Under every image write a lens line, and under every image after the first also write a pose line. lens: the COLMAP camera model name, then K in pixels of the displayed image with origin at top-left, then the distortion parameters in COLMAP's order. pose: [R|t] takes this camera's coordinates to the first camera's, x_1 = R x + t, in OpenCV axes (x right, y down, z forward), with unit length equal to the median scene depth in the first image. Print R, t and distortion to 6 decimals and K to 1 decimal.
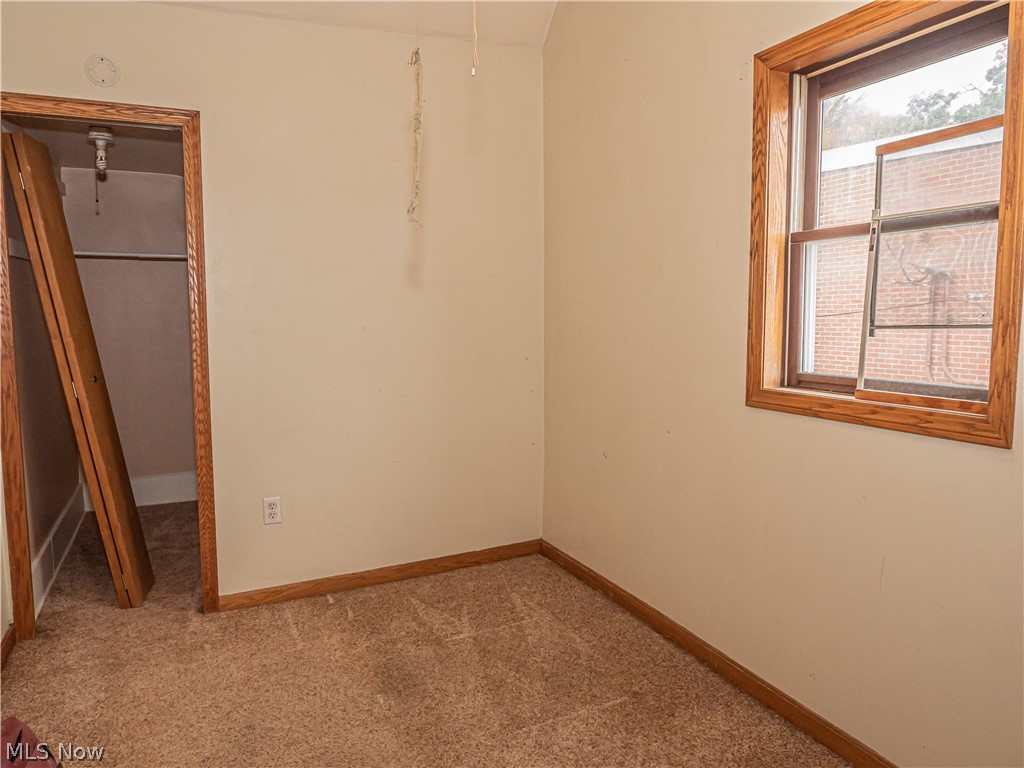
lens RADIAL K [[711.1, 0, 512.0], [0, 711.1, 384.0], [0, 0, 1]] dist [-0.000569, 0.000371]
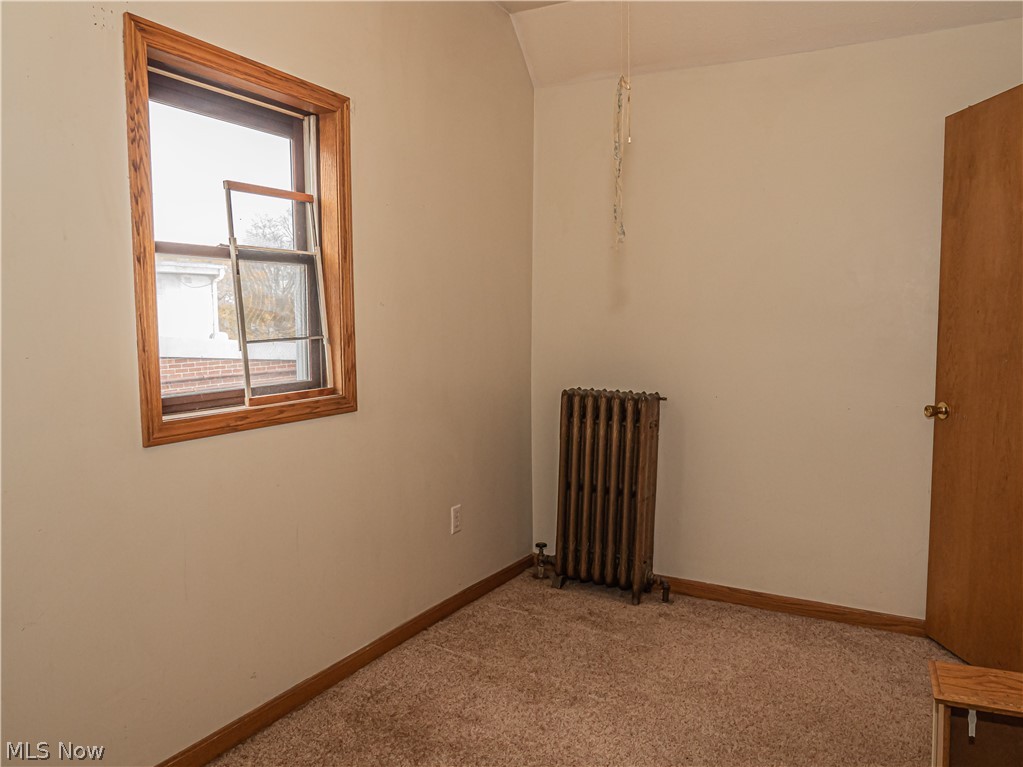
lens RADIAL K [[716.7, 0, 511.5], [0, 716.7, 383.5], [0, 0, 1]] dist [0.002494, 0.001324]
pose [[-0.568301, -0.093905, 0.817445, -0.674821], [0.070952, 0.984173, 0.162385, -0.170373], [-0.819756, 0.150283, -0.552644, 1.287063]]
